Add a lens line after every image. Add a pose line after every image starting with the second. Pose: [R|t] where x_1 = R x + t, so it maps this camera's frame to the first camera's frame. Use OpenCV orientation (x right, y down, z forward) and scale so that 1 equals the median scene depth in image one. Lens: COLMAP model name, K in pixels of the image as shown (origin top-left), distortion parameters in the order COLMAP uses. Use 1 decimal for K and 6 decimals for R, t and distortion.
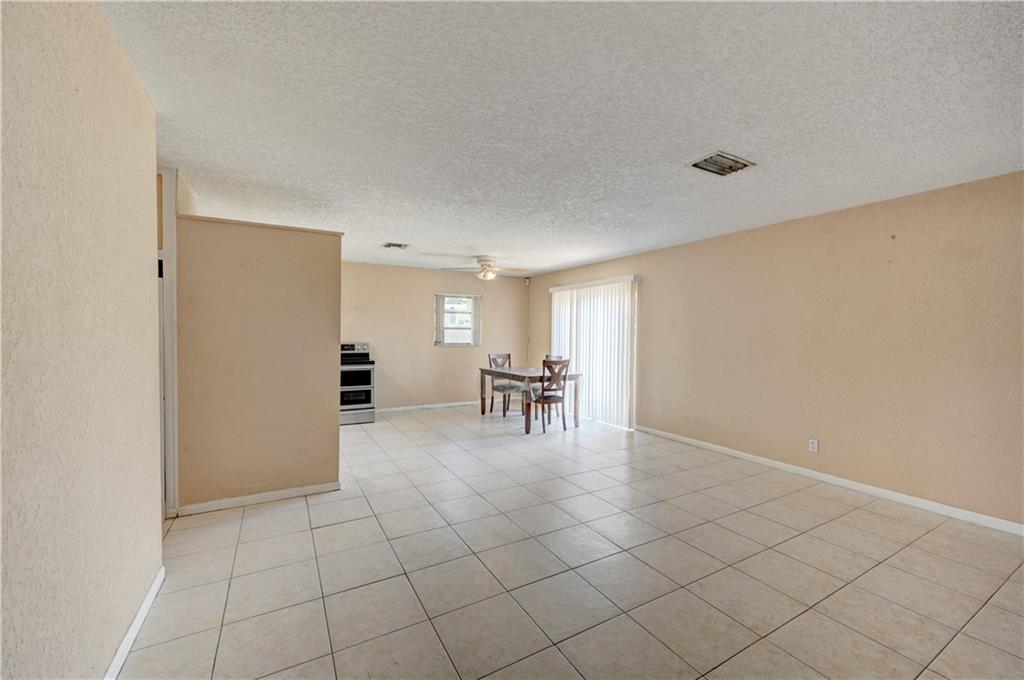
lens RADIAL K [[413.0, 0, 514.4], [0, 413.0, 343.0], [0, 0, 1]] dist [-0.000148, -0.000009]
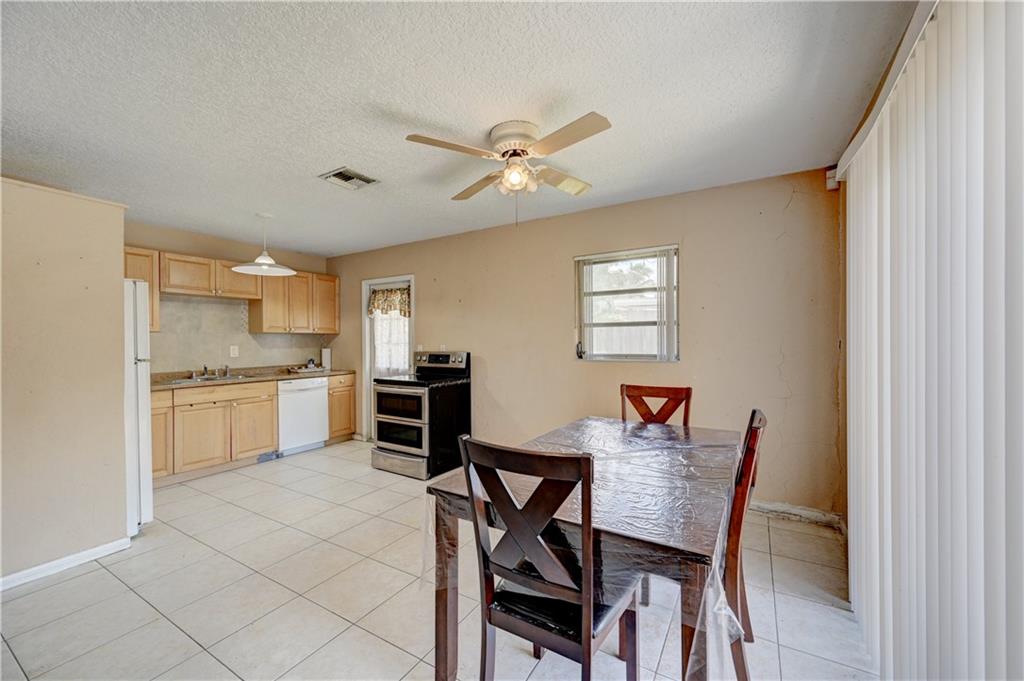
lens RADIAL K [[402.1, 0, 511.6], [0, 402.1, 343.3], [0, 0, 1]] dist [0.000328, 0.000074]
pose [[0.488215, -0.007989, -0.872687, 0.271286], [-0.006623, 0.999895, -0.012859, -0.008191], [0.872699, 0.012058, 0.488111, 0.869221]]
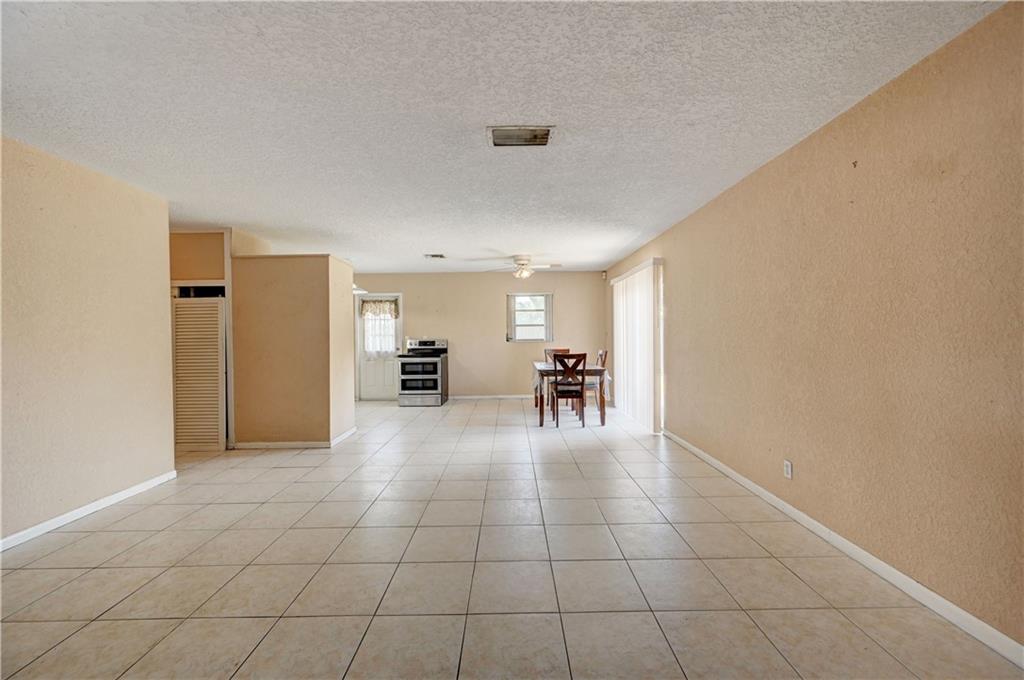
lens RADIAL K [[405.0, 0, 512.0], [0, 405.0, 340.0], [0, 0, 1]] dist [-0.000571, -0.000144]
pose [[0.869419, -0.012082, -0.493928, 0.443275], [0.008044, 0.999915, -0.010299, 0.016742], [0.494011, 0.004981, 0.869442, 0.095796]]
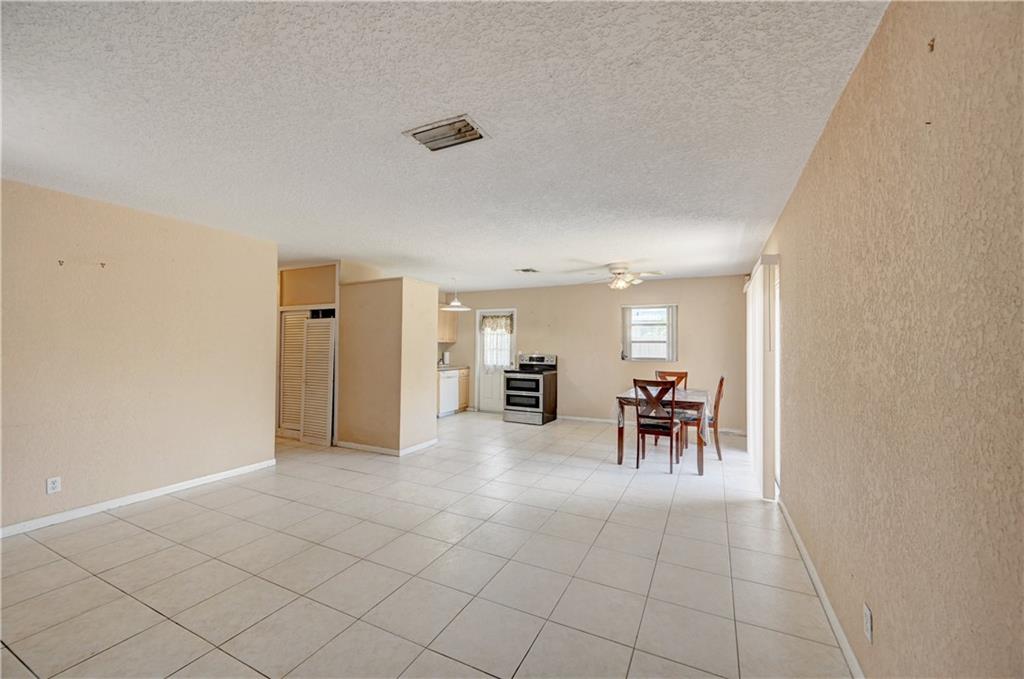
lens RADIAL K [[405.0, 0, 512.0], [0, 405.0, 339.5], [0, 0, 1]] dist [-0.000571, -0.000144]
pose [[0.555390, -0.017706, -0.831402, 0.583092], [-0.020353, 0.999184, -0.034875, -0.004087], [0.831341, 0.036290, 0.554576, 0.326131]]
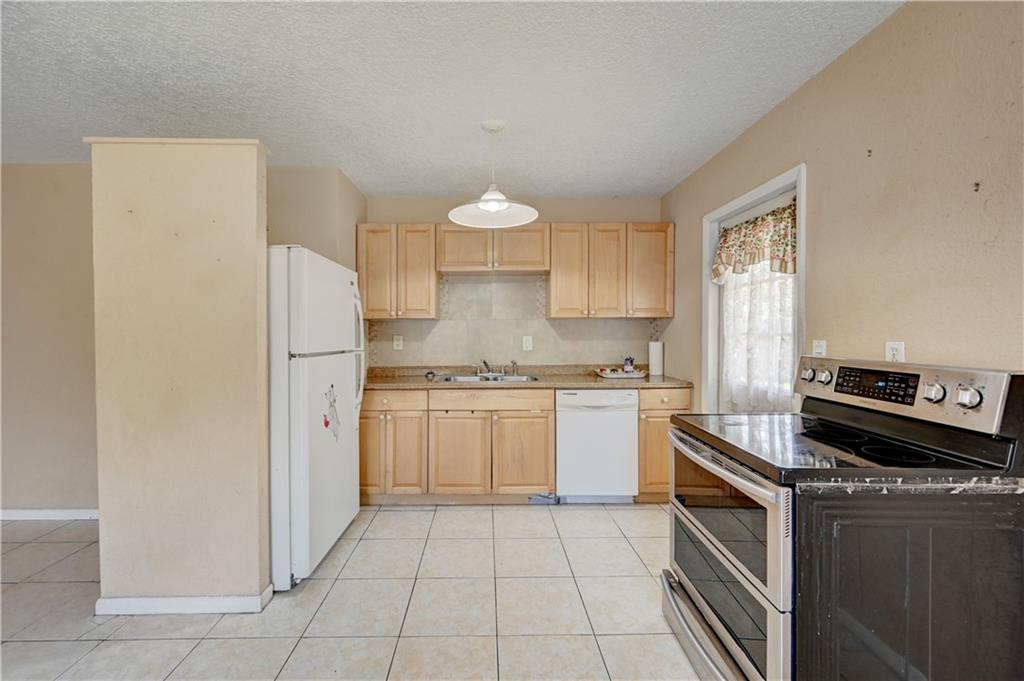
lens RADIAL K [[413.3, 0, 491.3], [0, 413.3, 336.8], [0, 0, 1]] dist [-0.000175, 0.000123]
pose [[-0.488797, 0.000190, -0.872397, -0.123869], [-0.020564, 0.999720, 0.011740, -0.014740], [0.872155, 0.023679, -0.488656, 1.039840]]
